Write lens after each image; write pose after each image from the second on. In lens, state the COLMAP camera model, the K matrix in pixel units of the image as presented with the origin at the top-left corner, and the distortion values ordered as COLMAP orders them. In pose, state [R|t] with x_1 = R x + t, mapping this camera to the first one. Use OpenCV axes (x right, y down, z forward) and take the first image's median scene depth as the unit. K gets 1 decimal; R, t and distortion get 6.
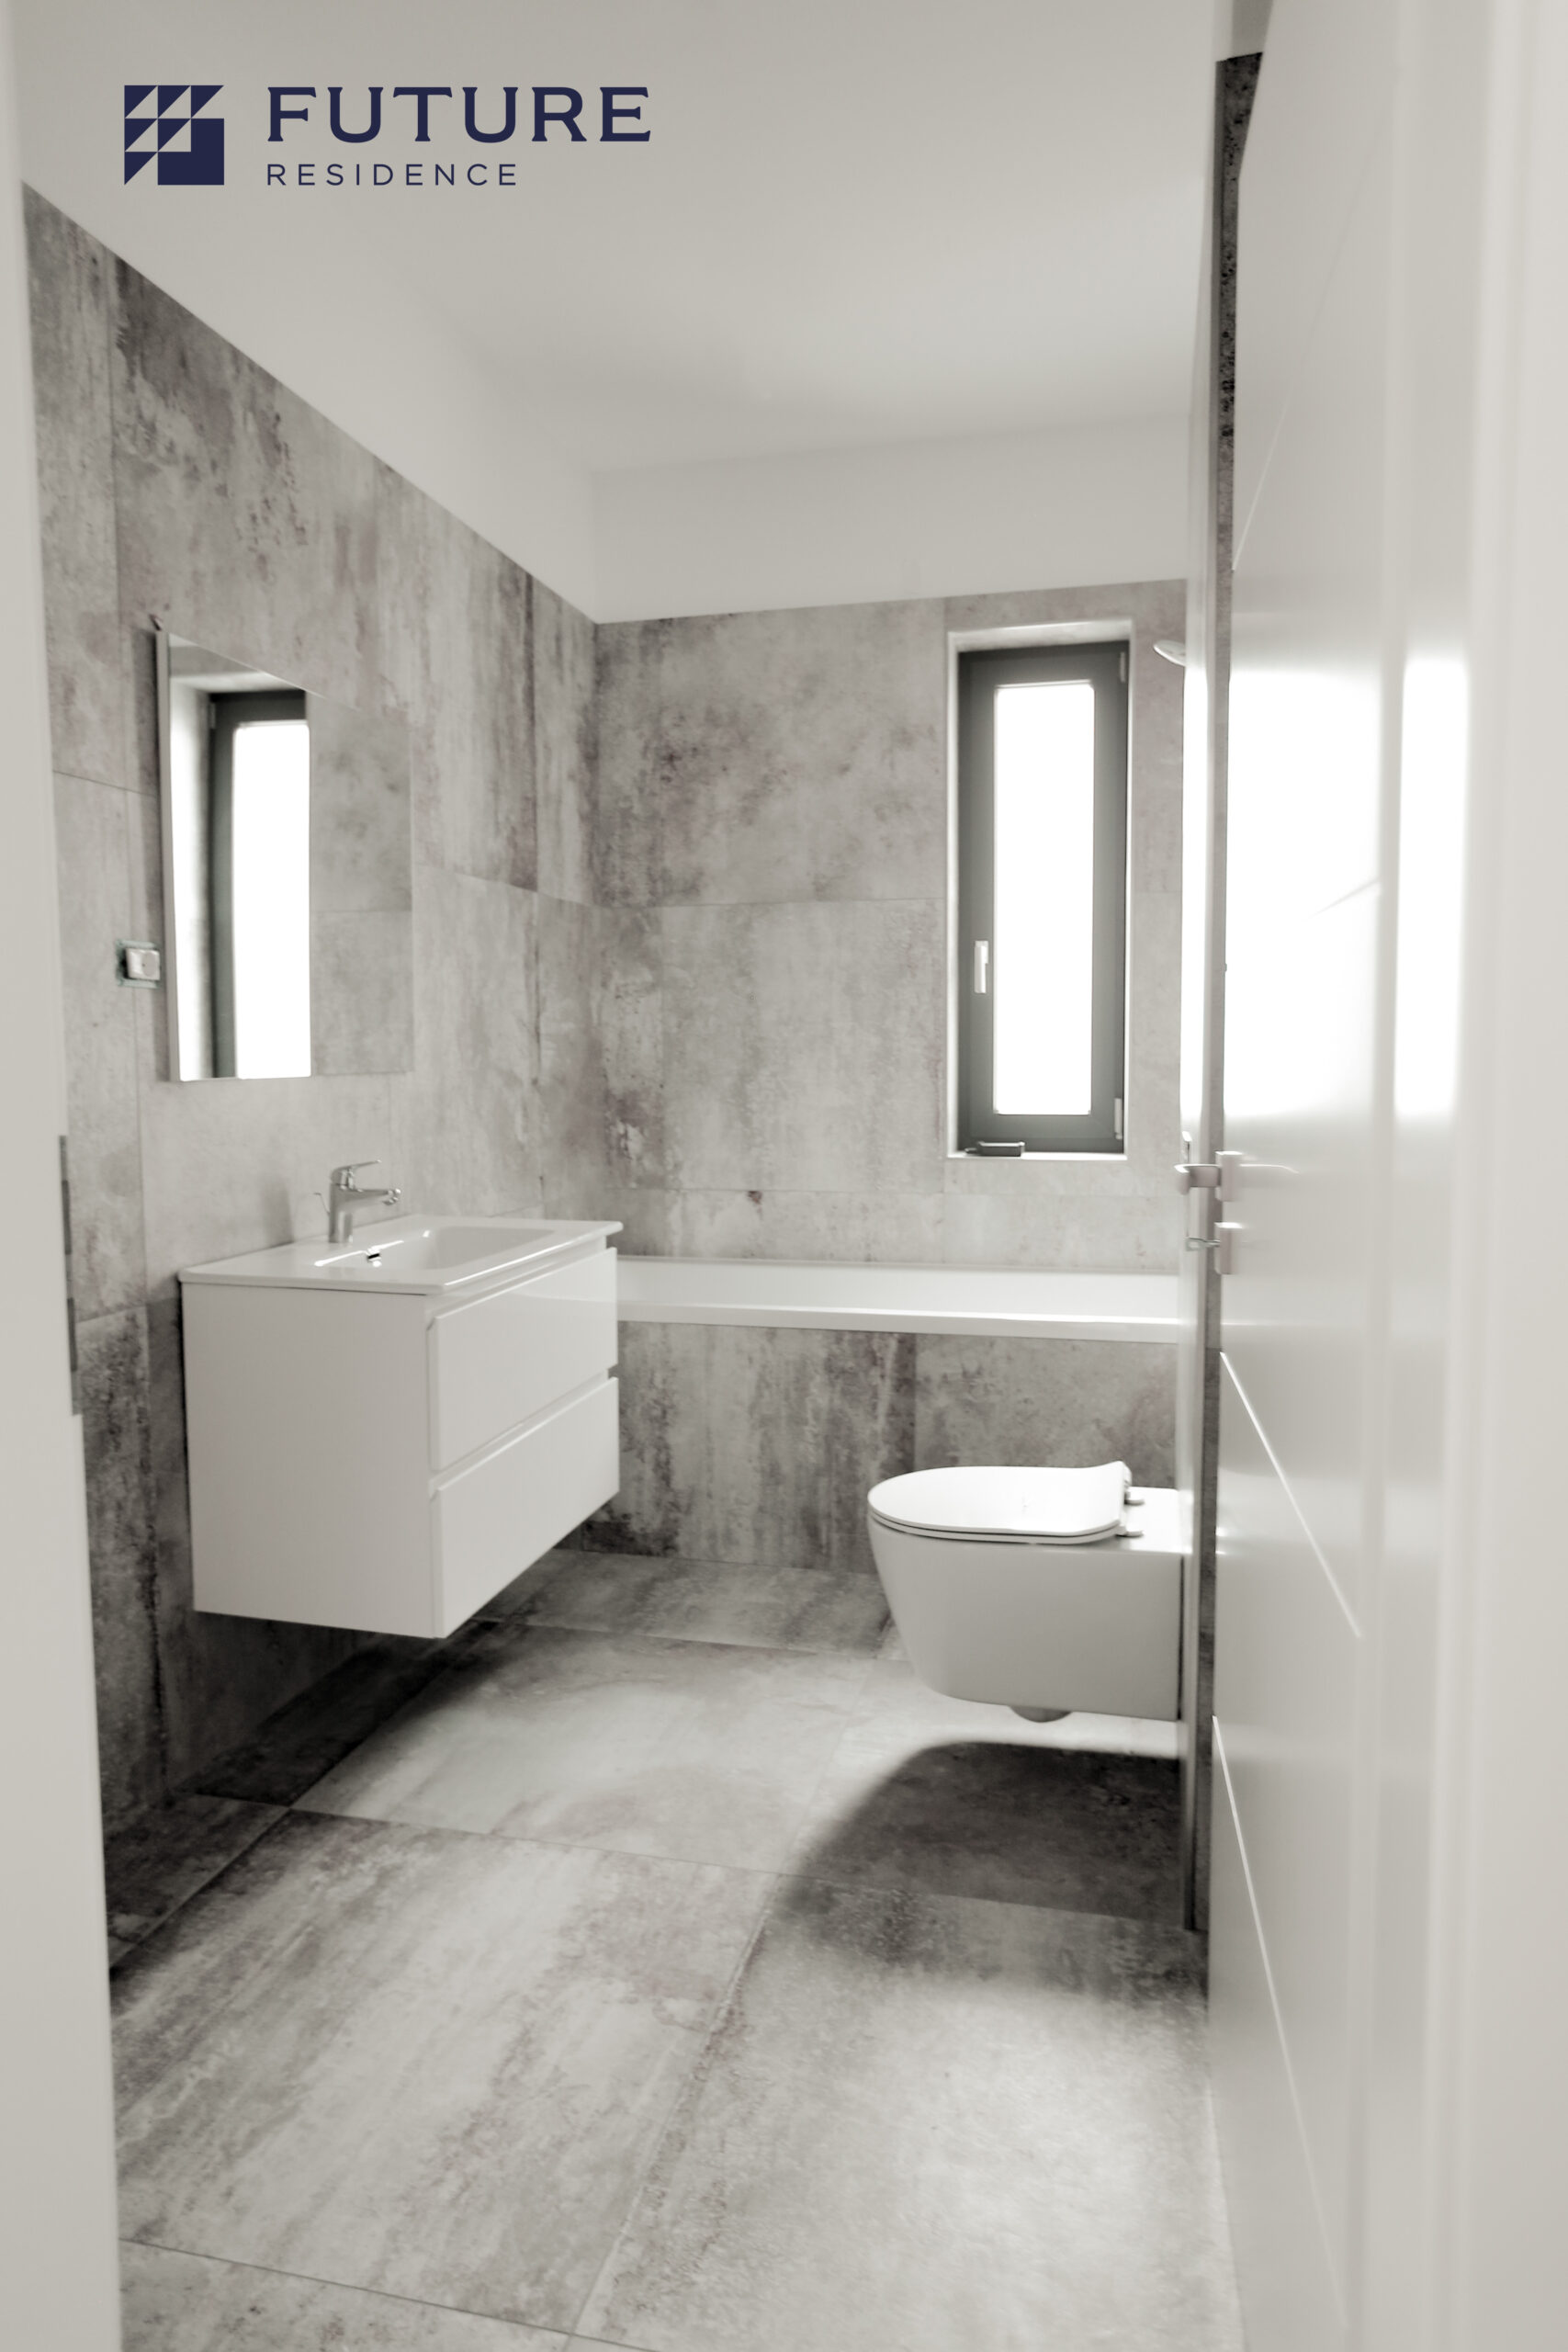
lens RADIAL K [[1581.6, 0, 769.8], [0, 1581.6, 1161.0], [0, 0, 1]] dist [-0.038890, 0.055431]
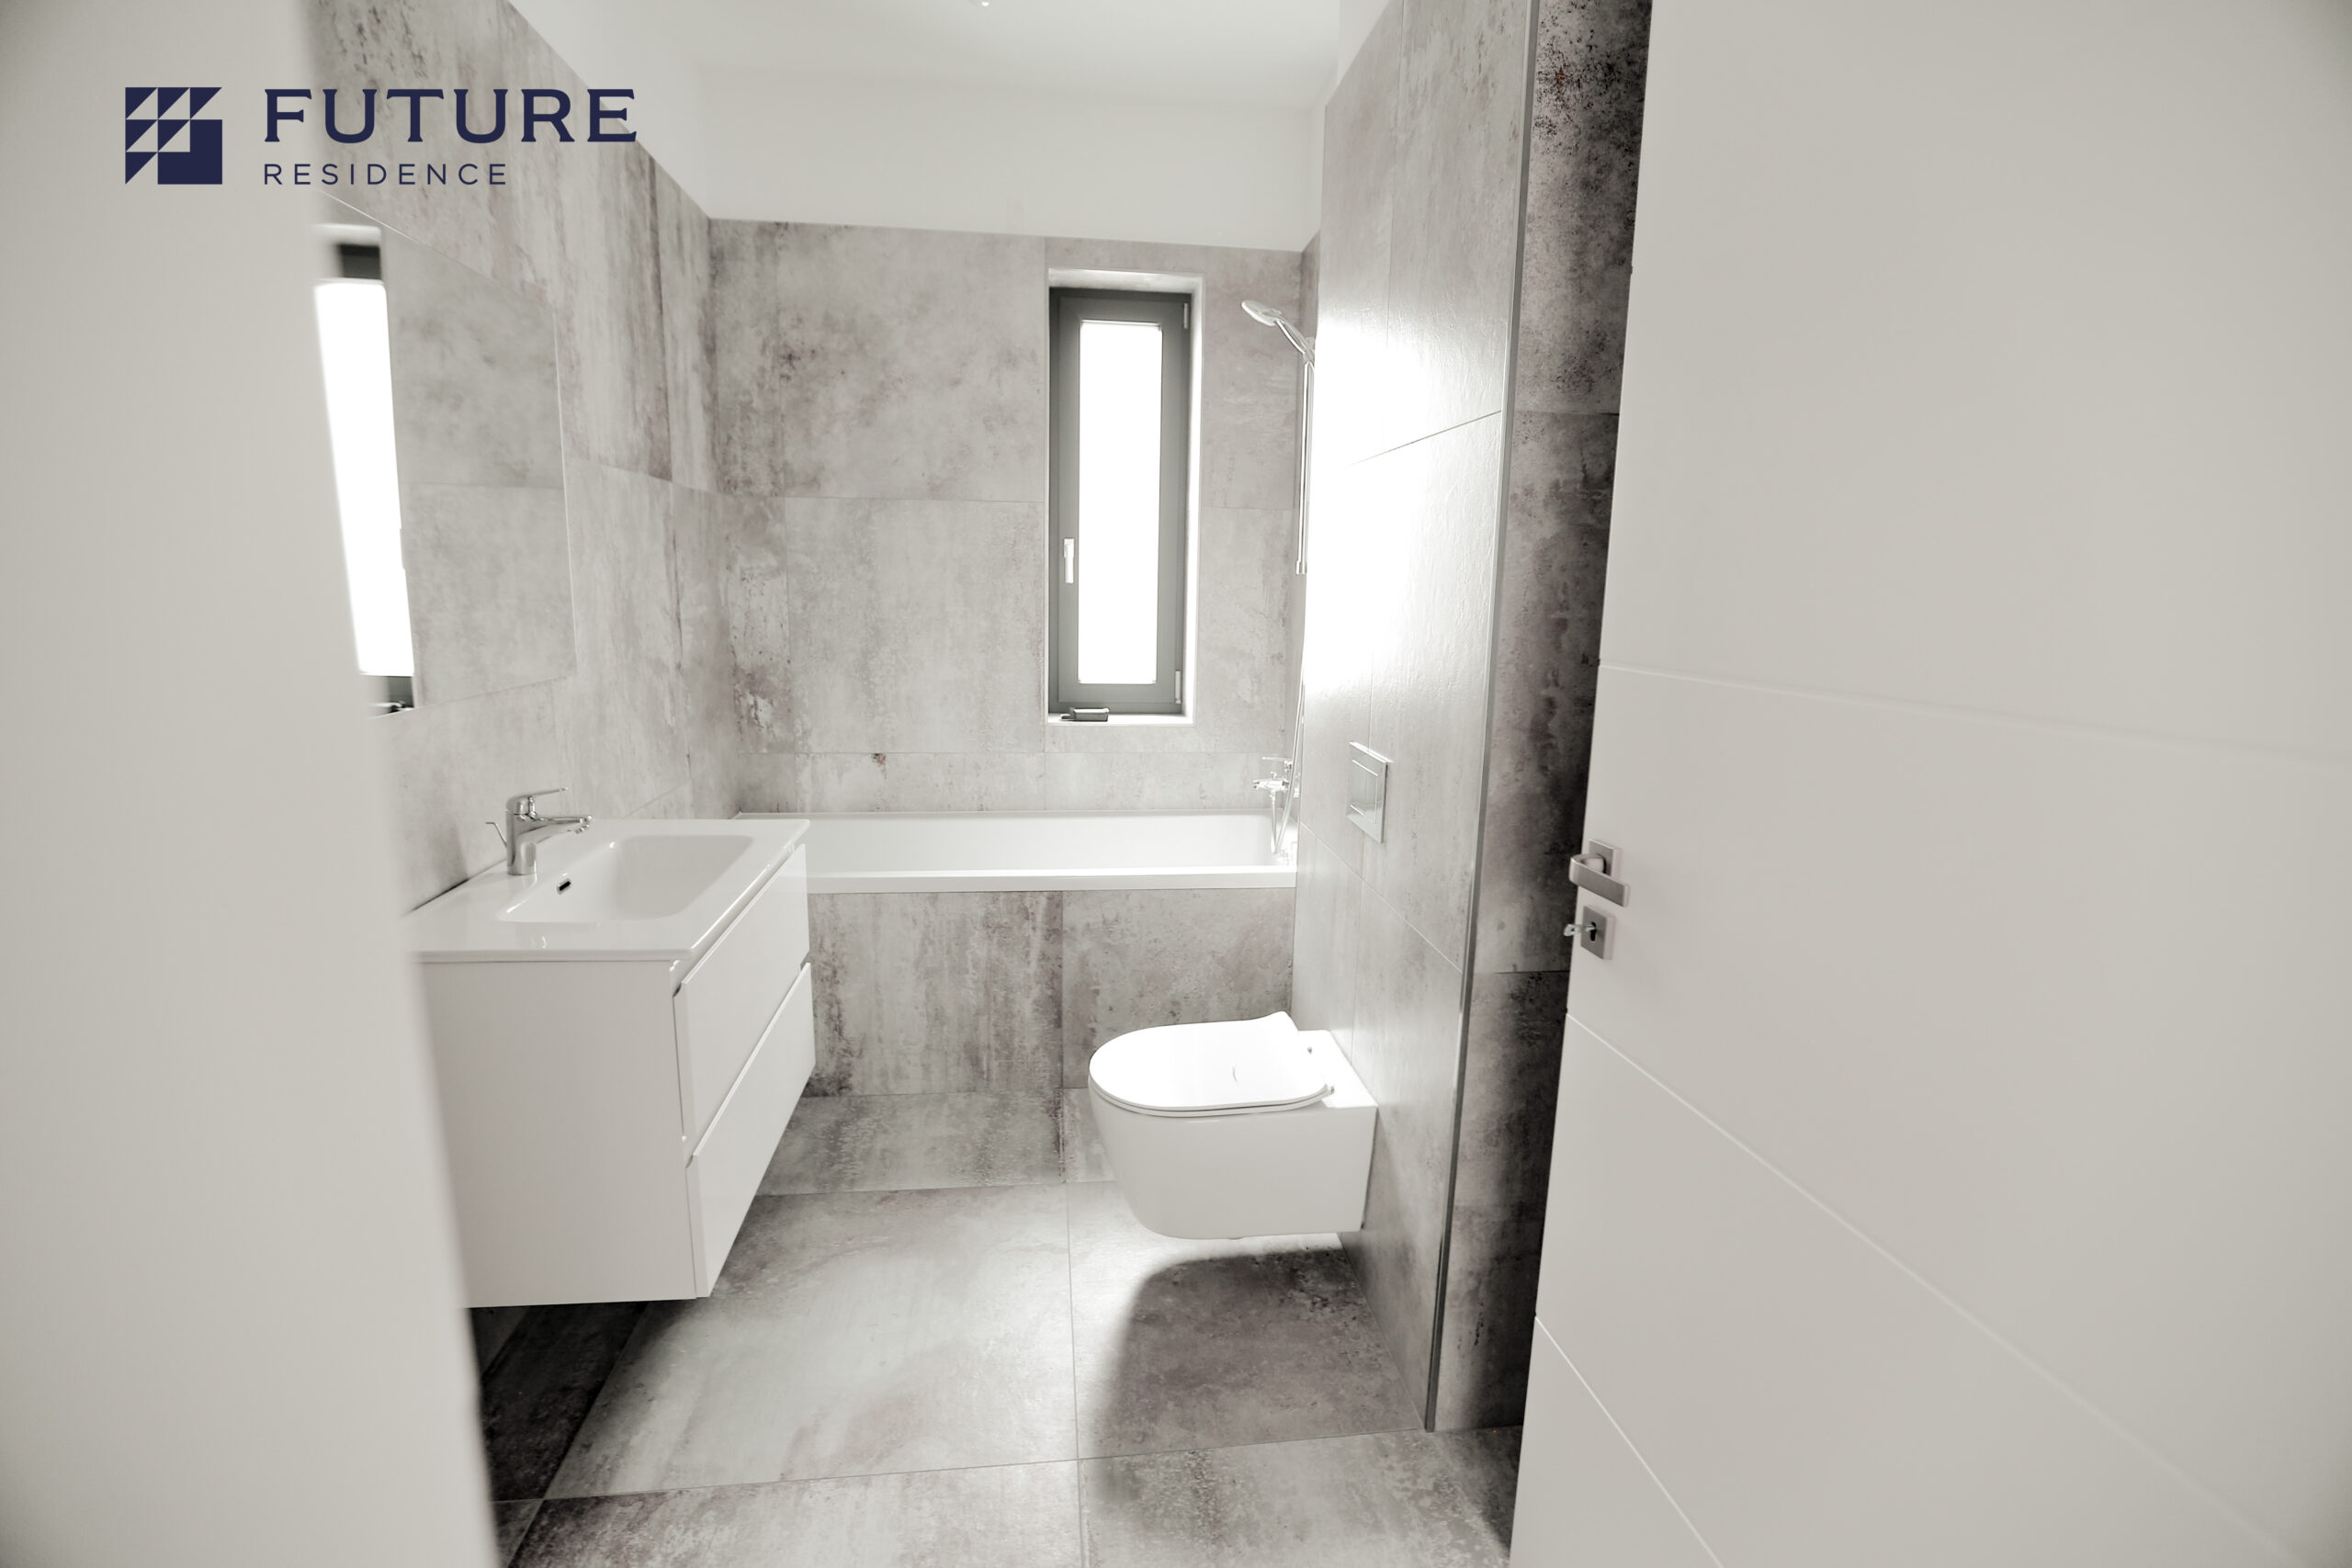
lens RADIAL K [[1087.2, 0, 1192.1], [0, 1087.2, 781.2], [0, 0, 1]] dist [-0.048814, 0.015190]
pose [[0.923815, -0.043609, 0.380346, -0.122827], [-0.002441, 0.992800, 0.119760, -0.068868], [-0.382830, -0.111564, 0.917057, 0.231969]]
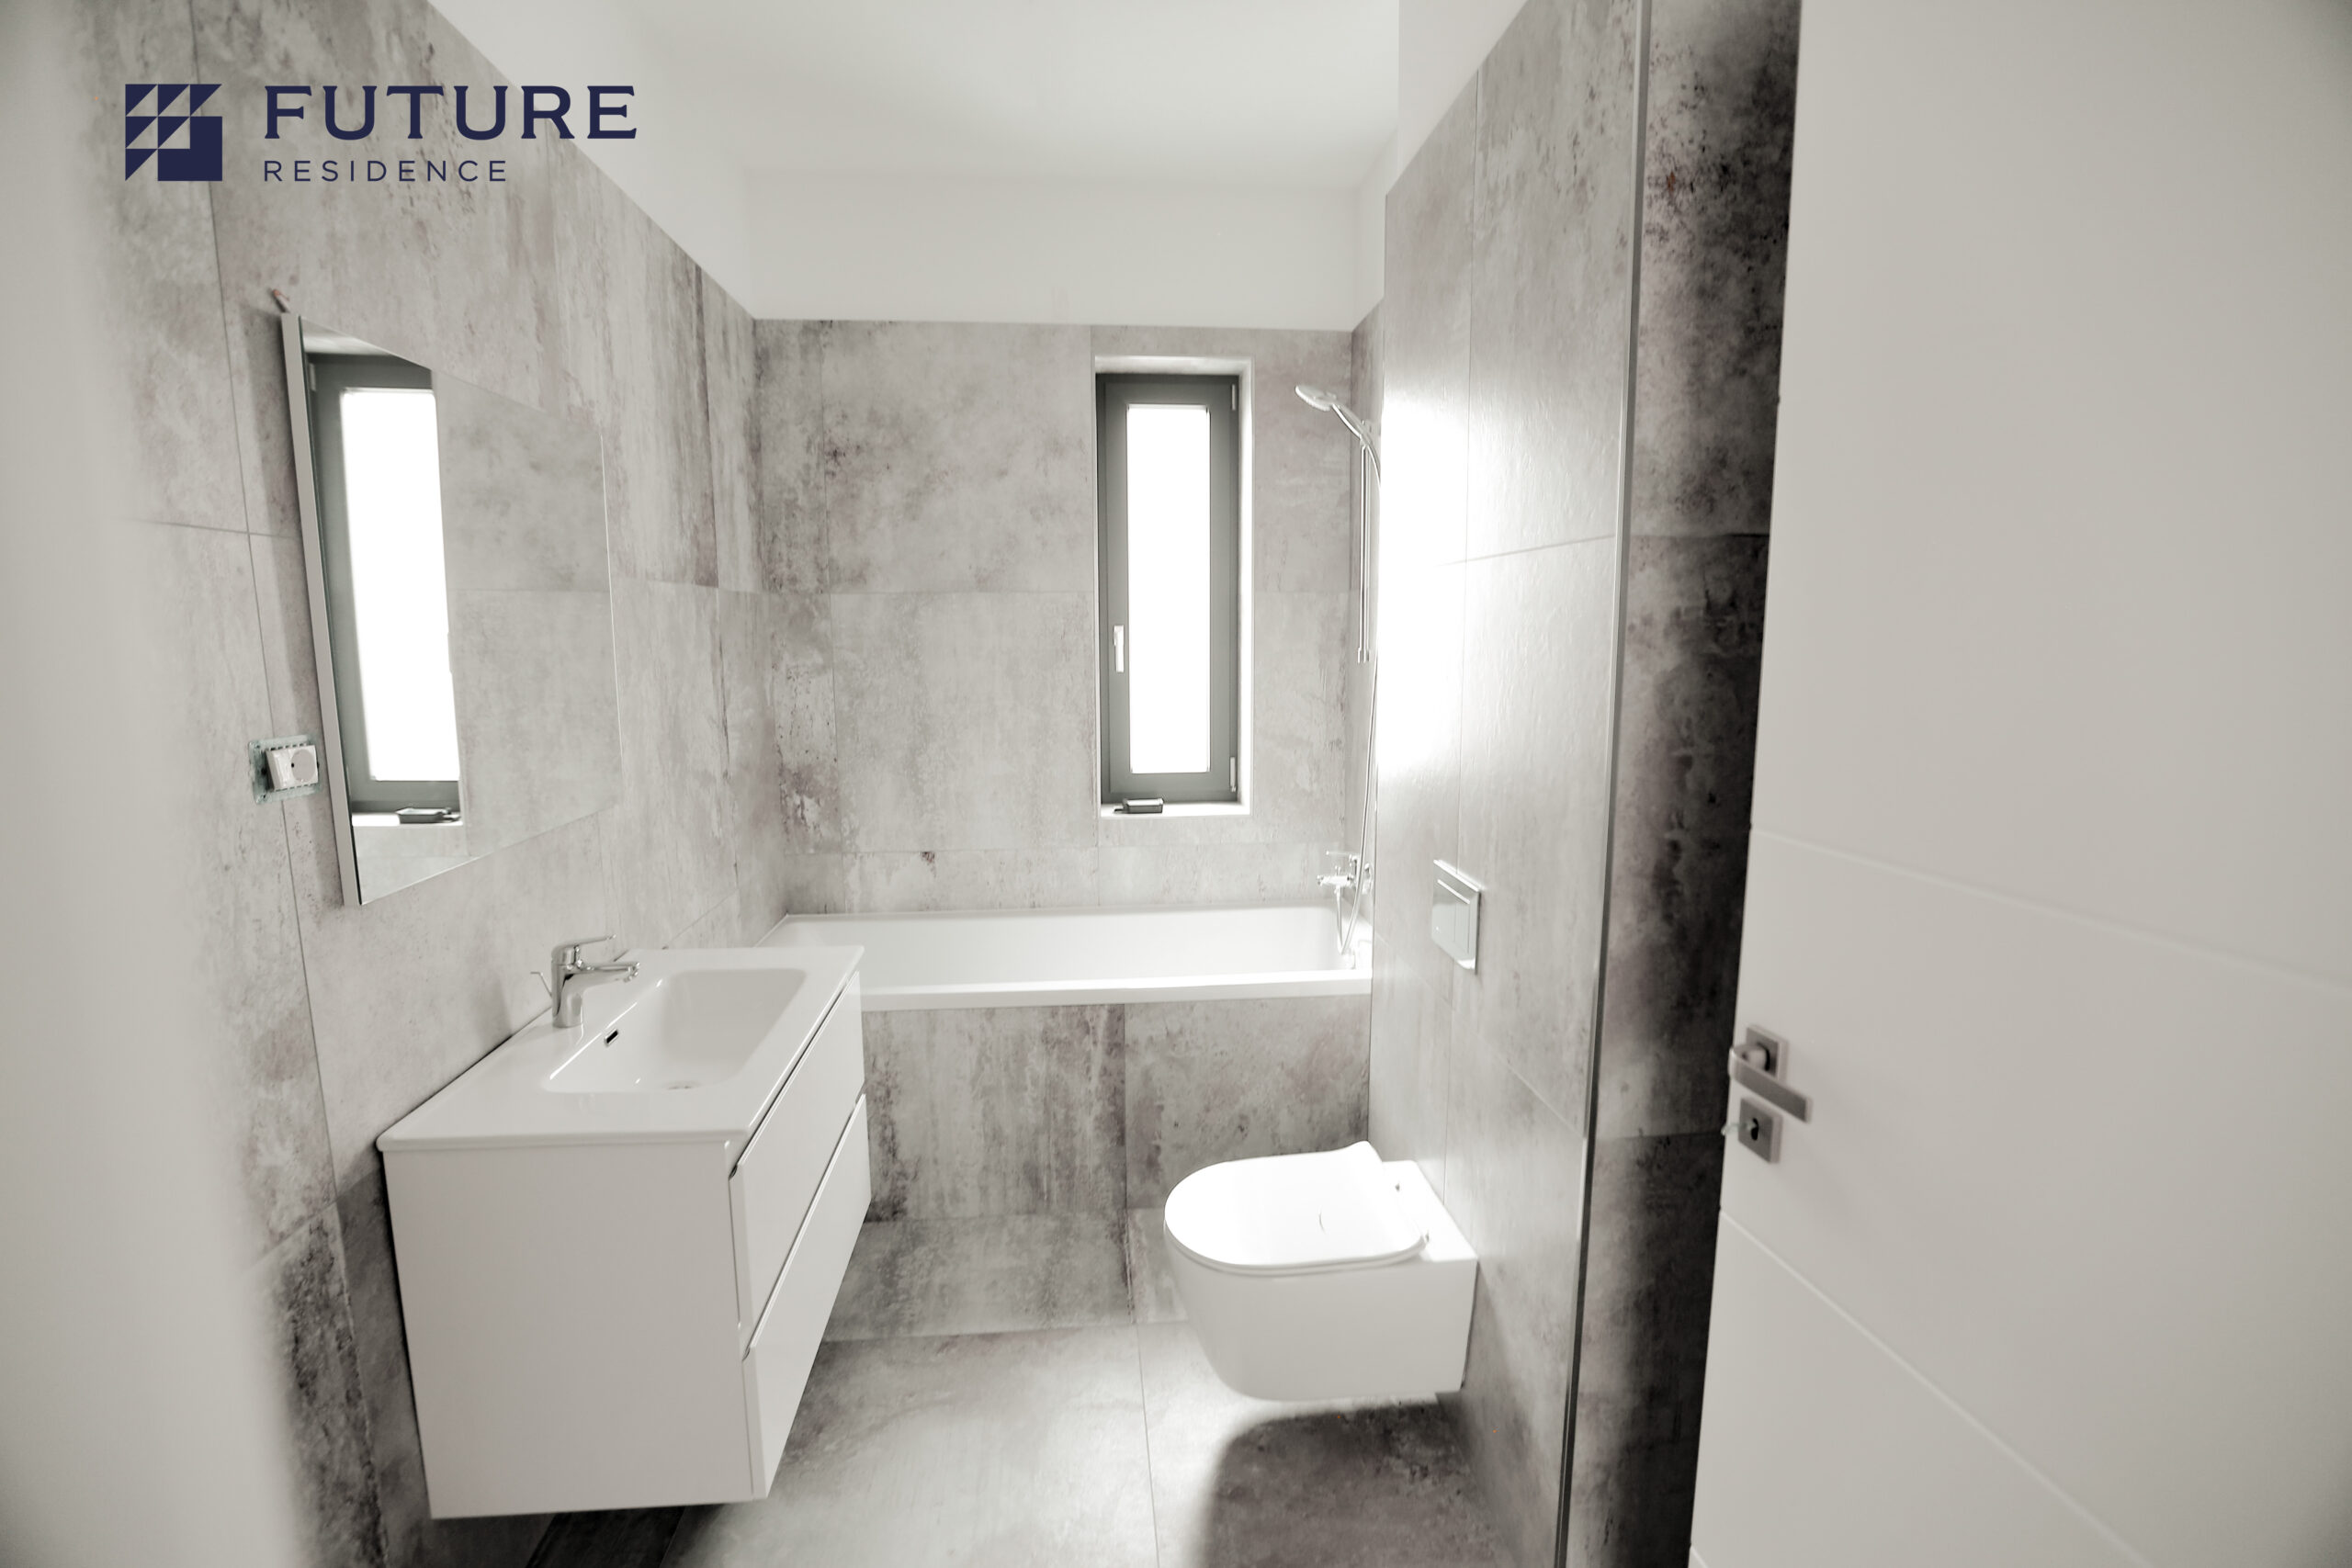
lens RADIAL K [[1087.2, 0, 1185.8], [0, 1087.2, 771.8], [0, 0, 1]] dist [-0.048814, 0.015190]
pose [[0.935861, -0.045348, 0.349441, -0.128594], [0.021182, 0.997131, 0.072670, -0.109551], [-0.351733, -0.060607, 0.934136, 0.275648]]
